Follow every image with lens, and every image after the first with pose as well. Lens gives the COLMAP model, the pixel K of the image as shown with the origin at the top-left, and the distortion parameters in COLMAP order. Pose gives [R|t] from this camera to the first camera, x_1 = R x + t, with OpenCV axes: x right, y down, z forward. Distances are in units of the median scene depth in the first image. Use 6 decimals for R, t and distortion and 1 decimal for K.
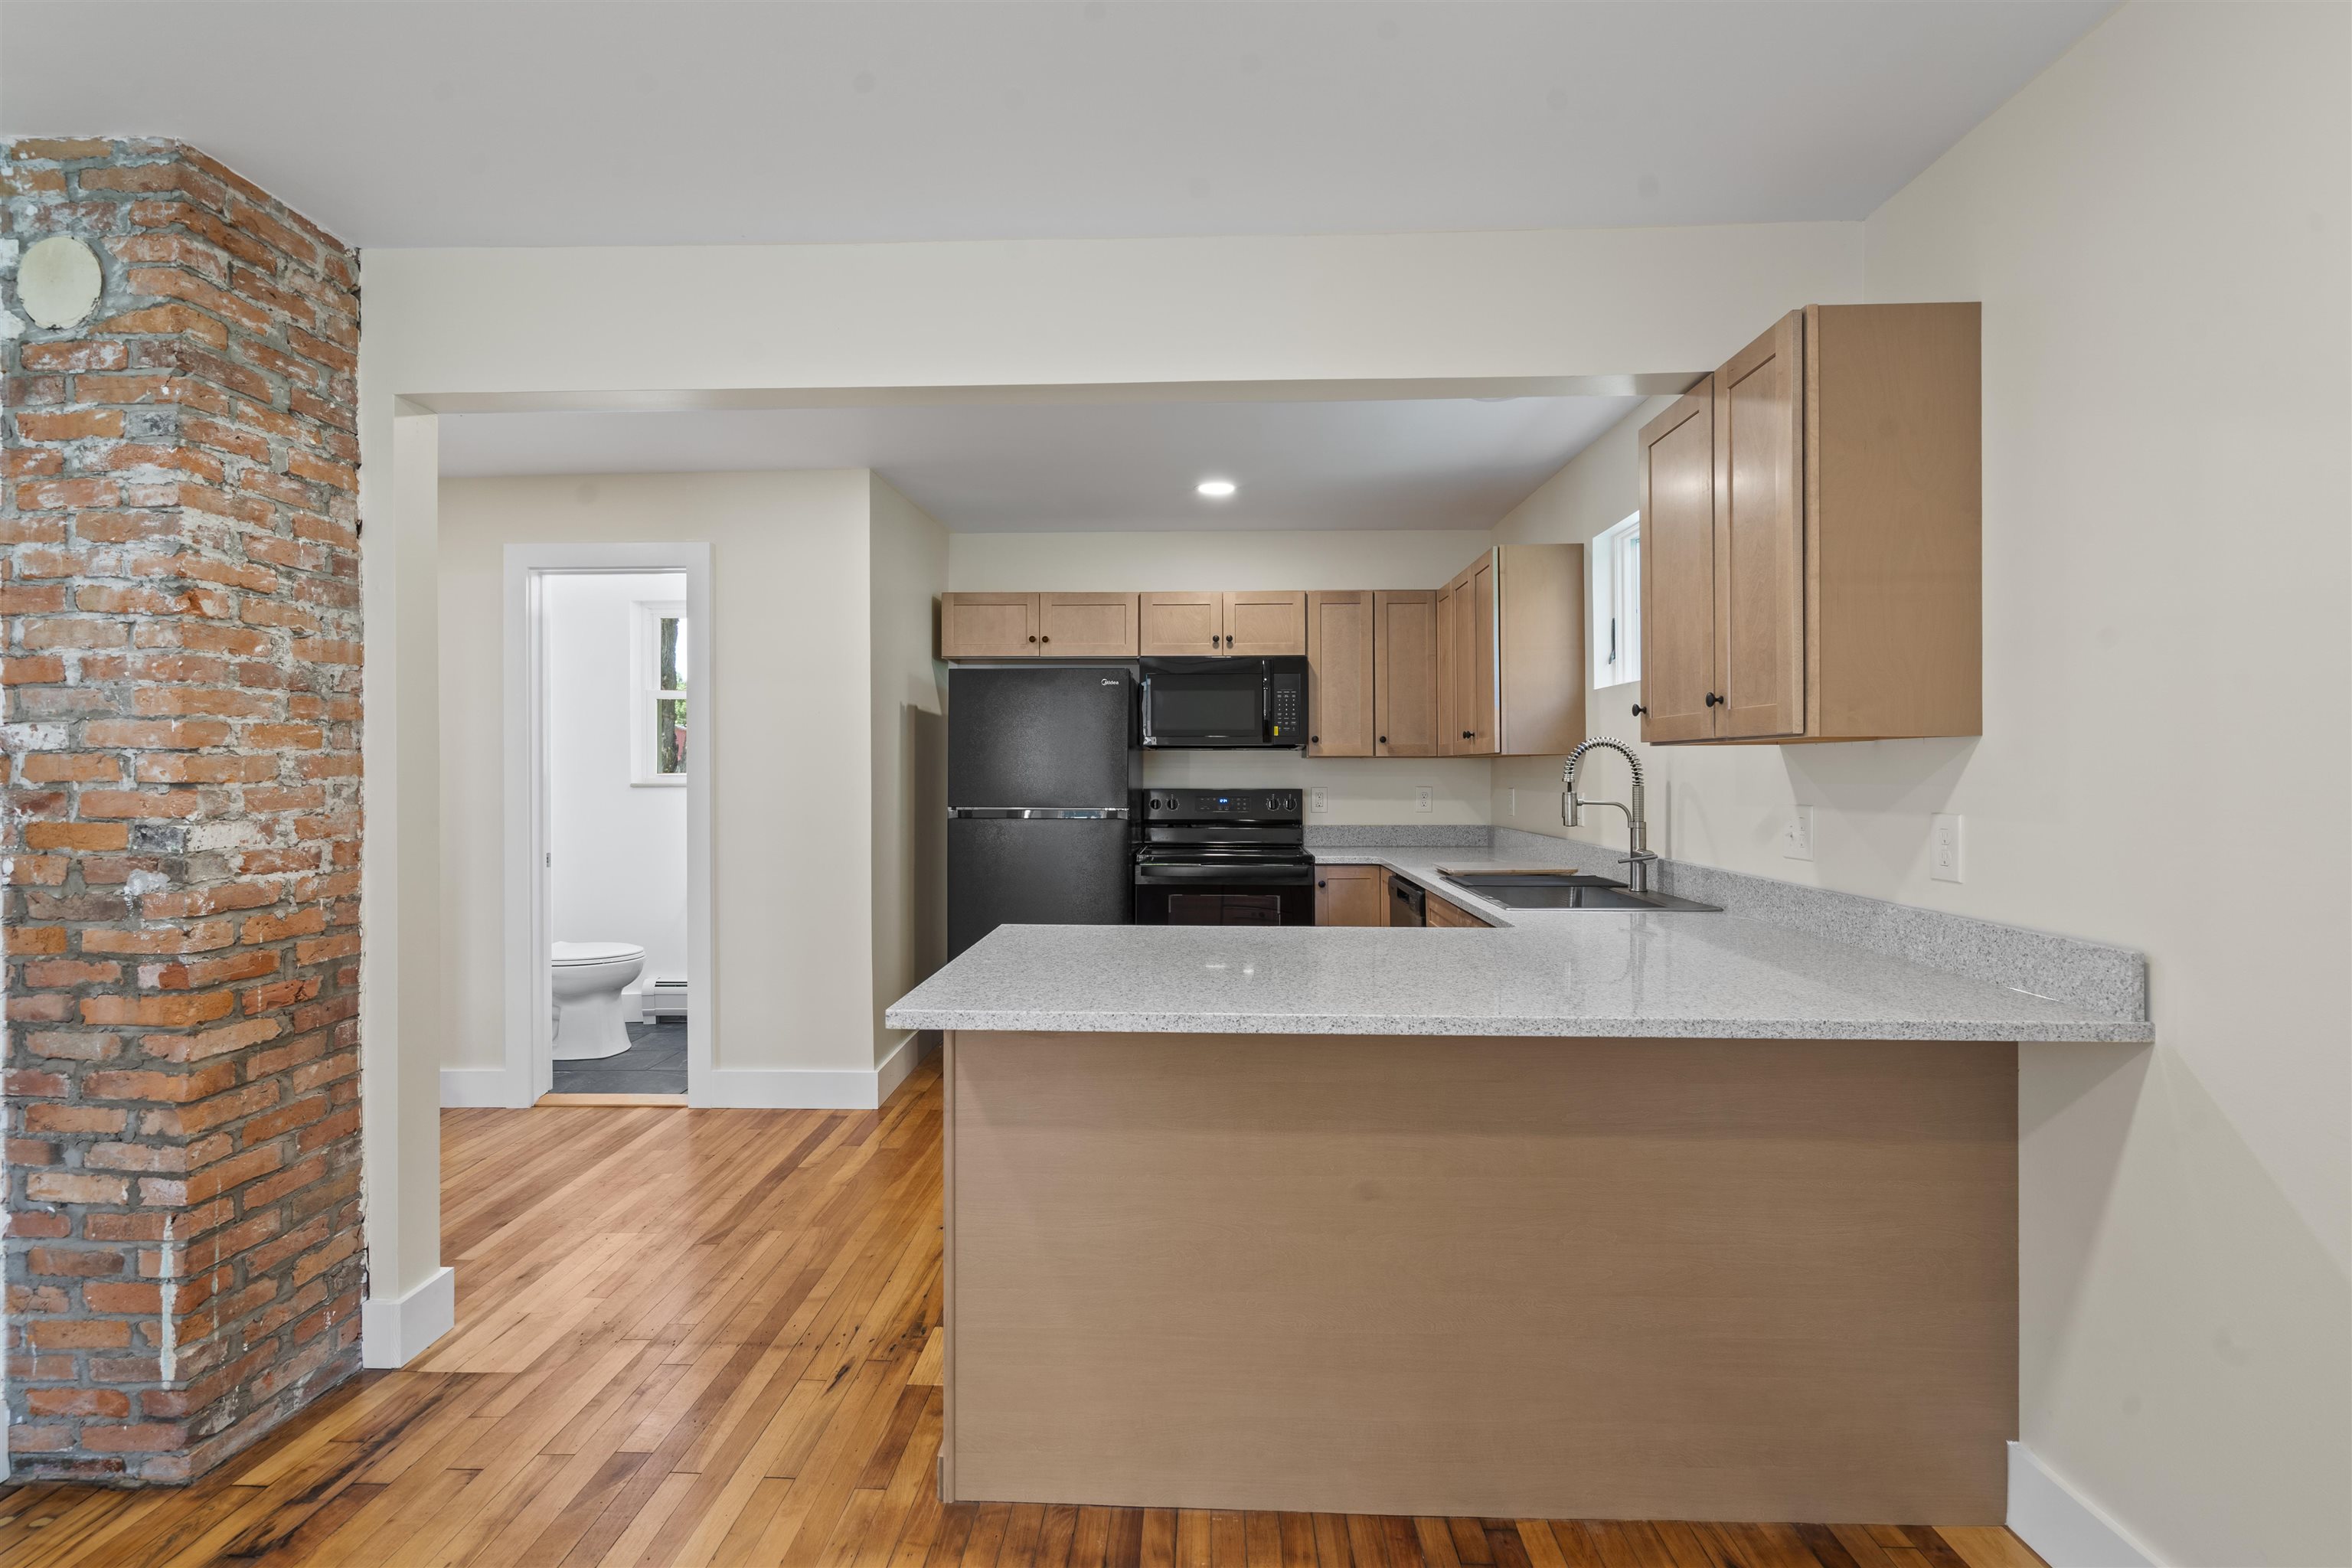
lens RADIAL K [[1078.3, 0, 1169.4], [0, 1078.3, 776.0], [0, 0, 1]] dist [-0.013047, -0.000352]
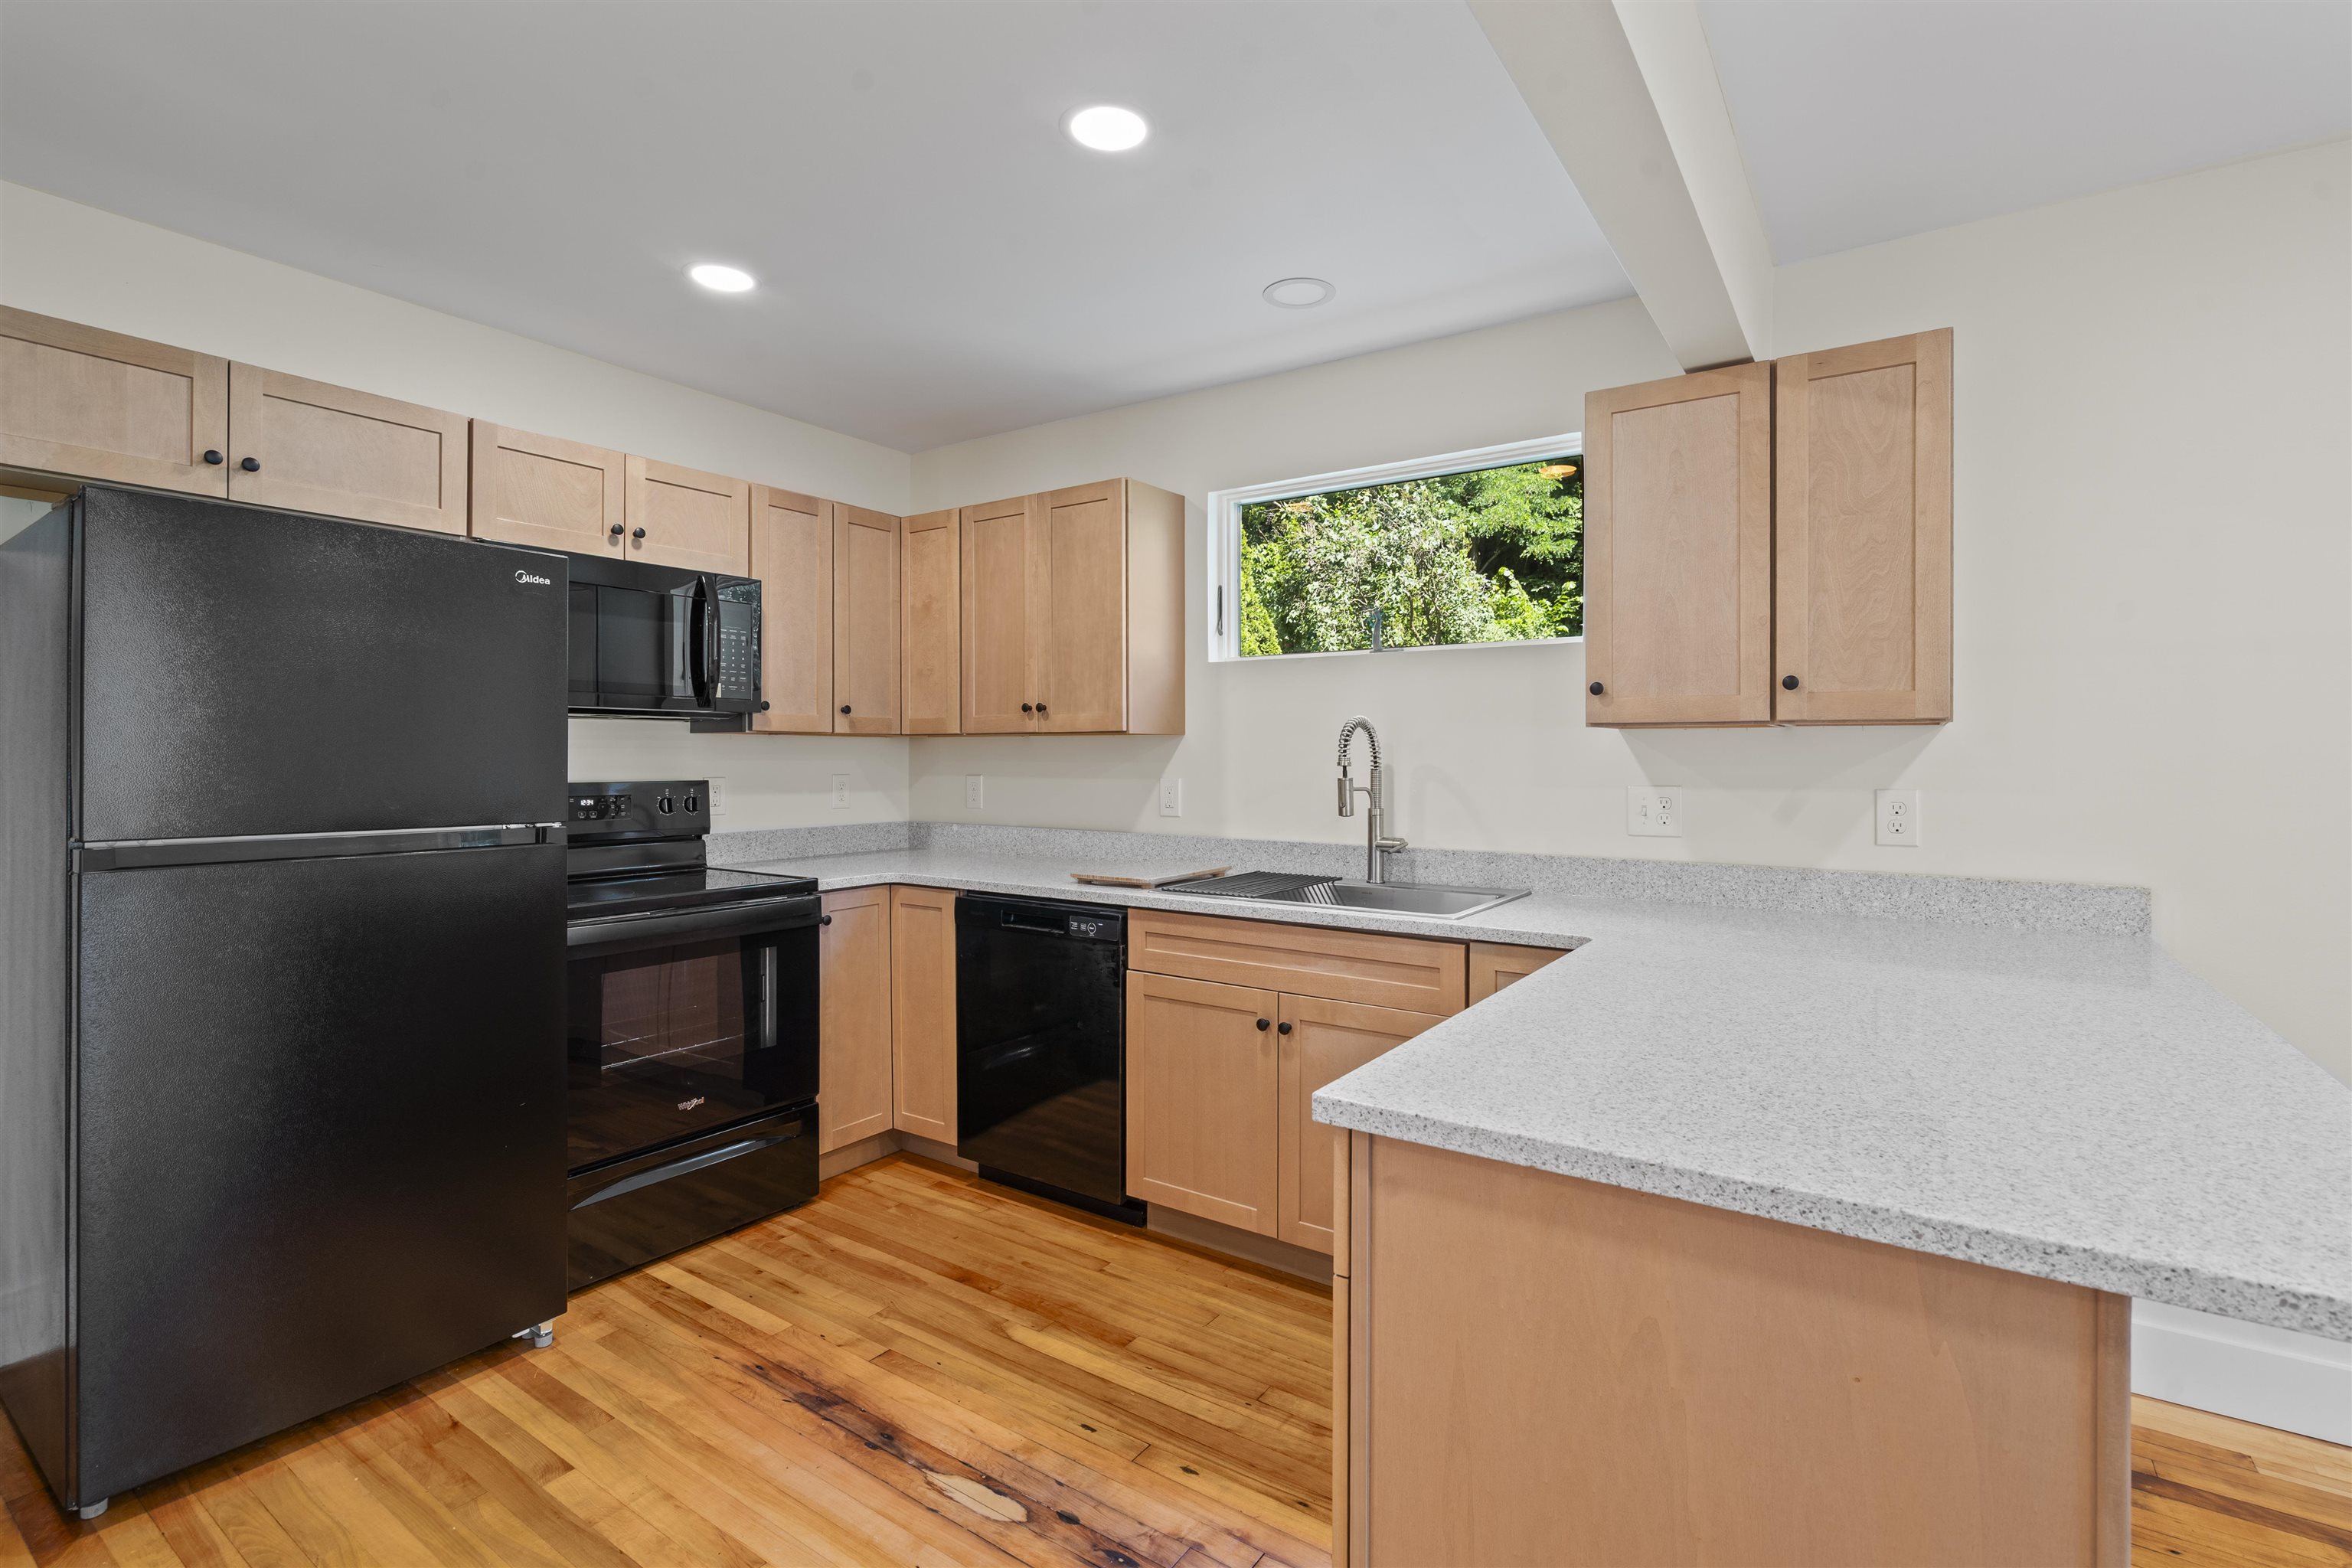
lens RADIAL K [[1078.3, 0, 1181.3], [0, 1078.3, 762.8], [0, 0, 1]] dist [-0.013047, -0.000352]
pose [[0.530100, -0.004179, 0.847925, -0.295313], [0.001926, 0.999991, 0.003724, -0.000580], [-0.847933, -0.000341, 0.530103, 0.428168]]
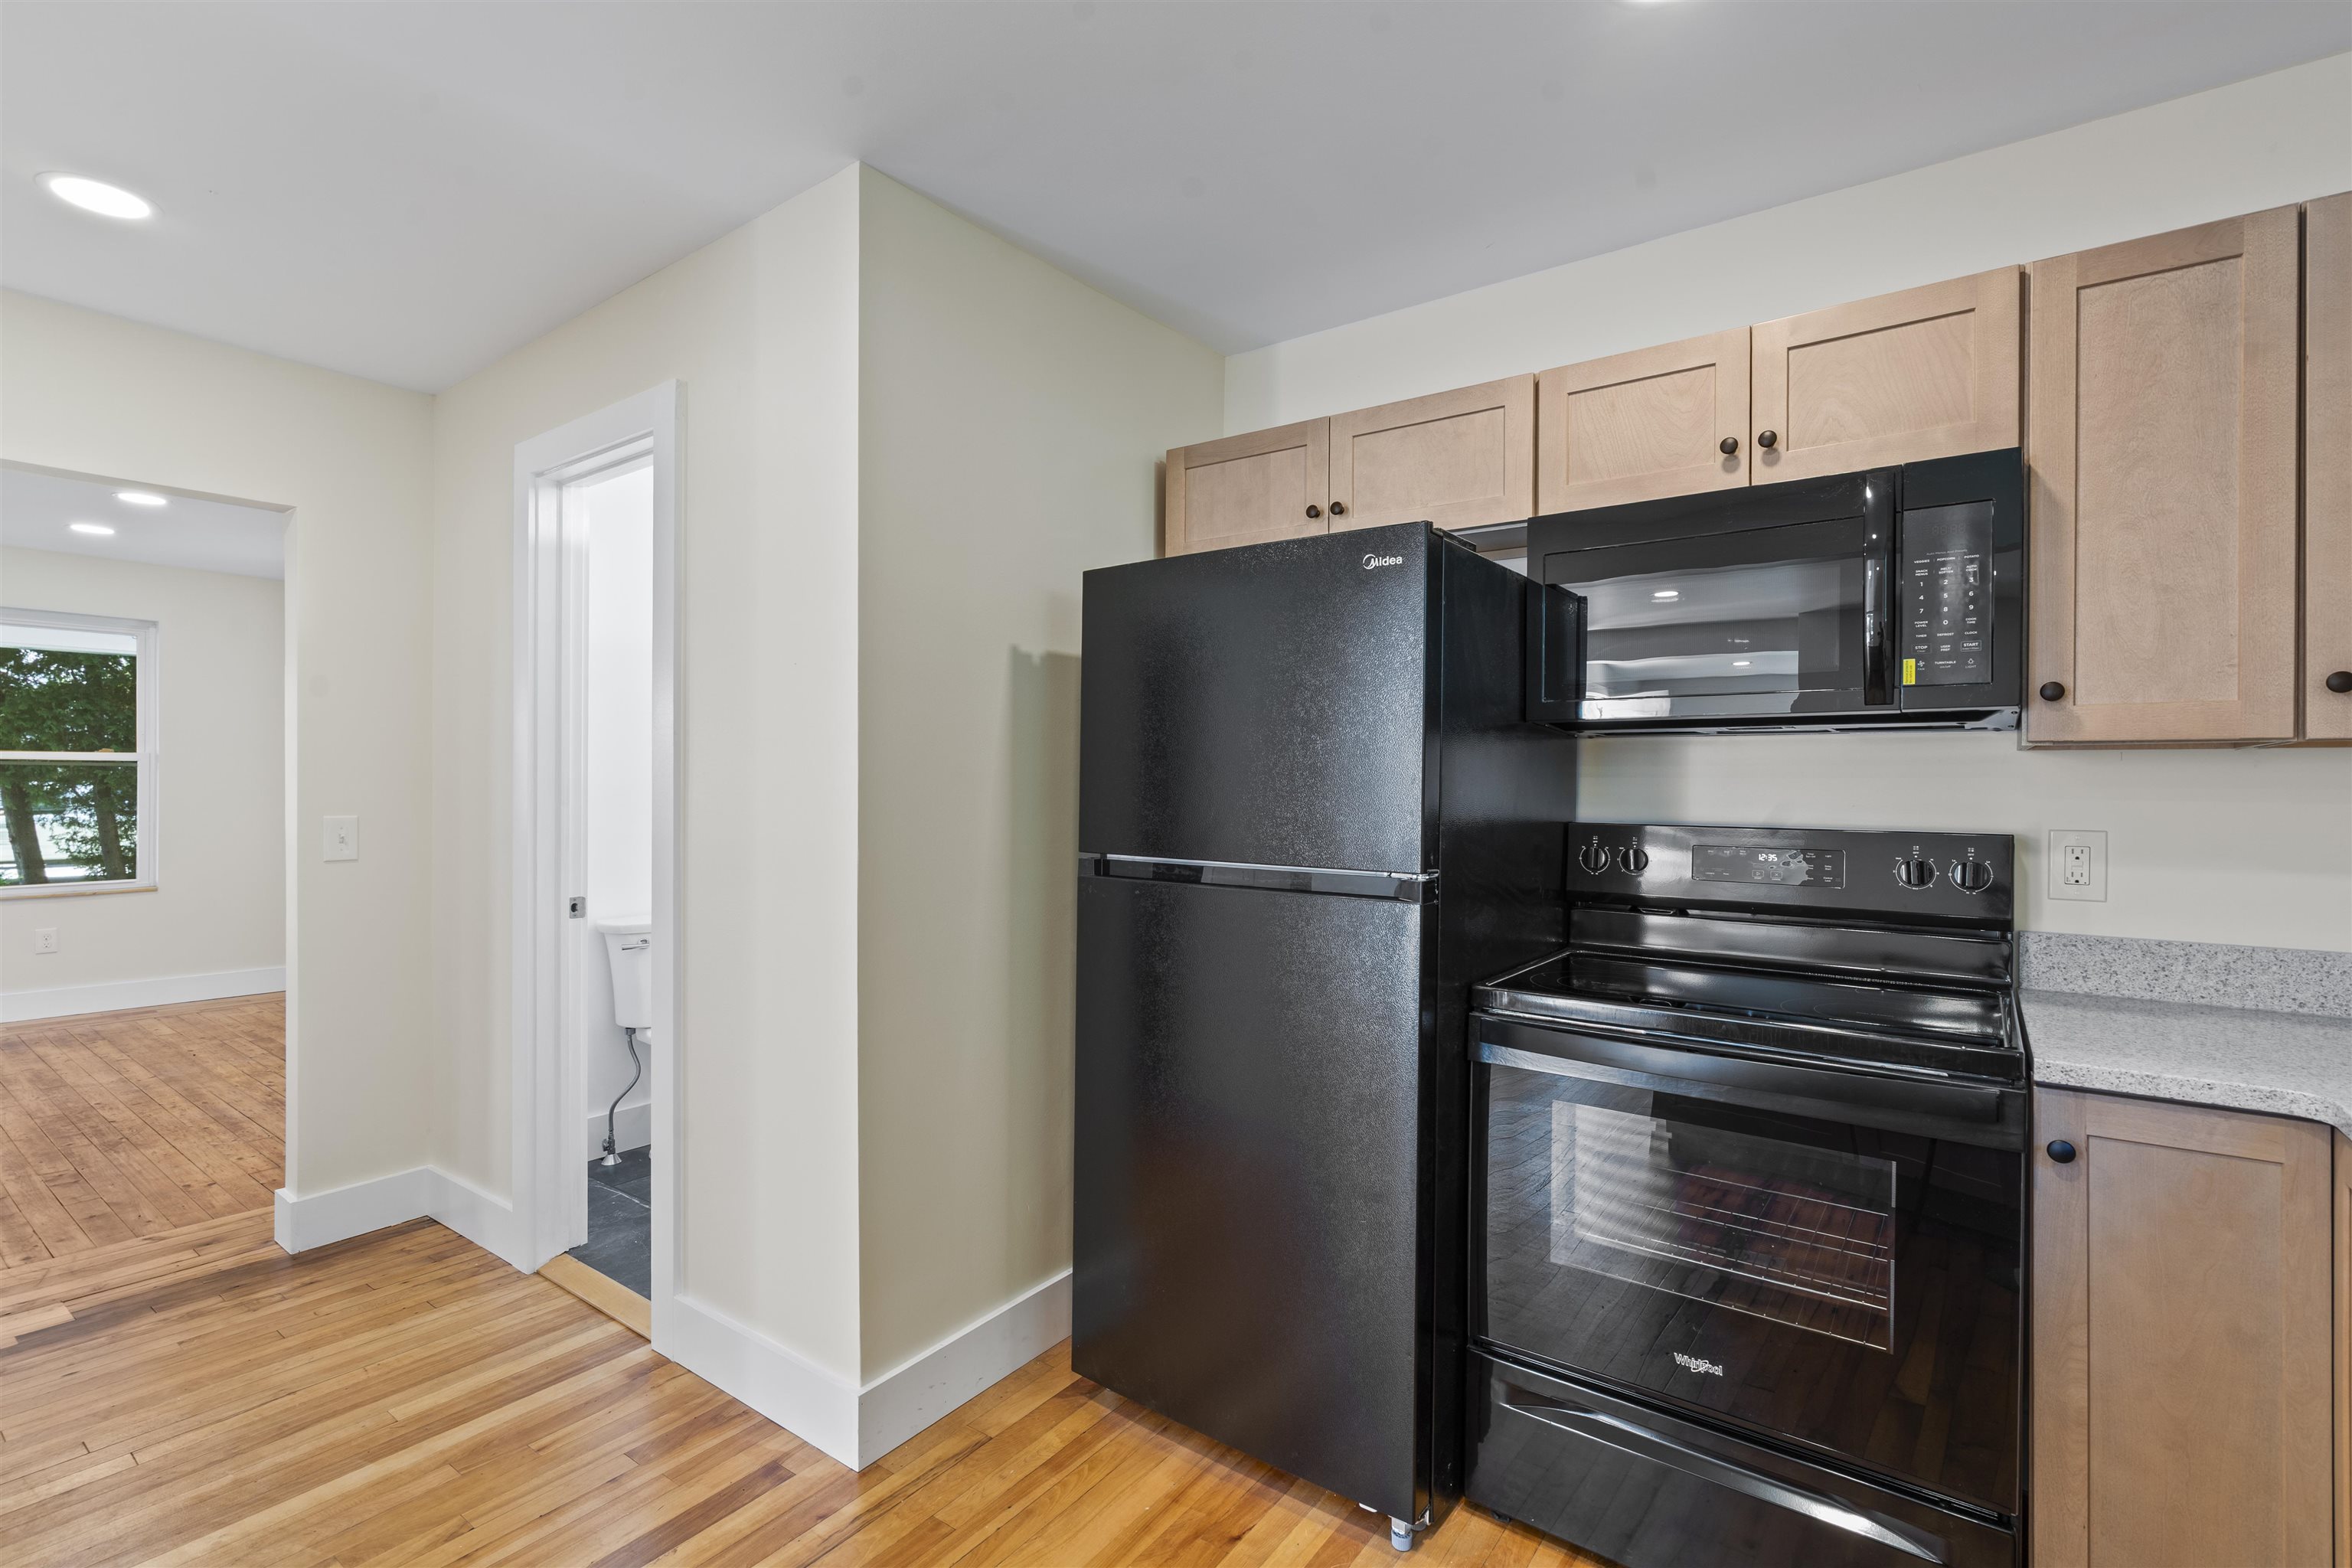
lens RADIAL K [[1078.3, 0, 1155.5], [0, 1078.3, 785.9], [0, 0, 1]] dist [-0.013047, -0.000352]
pose [[0.821514, 0.007326, -0.570142, 0.095464], [-0.009874, 0.999950, -0.001379, -0.001155], [0.570103, 0.006763, 0.821545, 0.567415]]
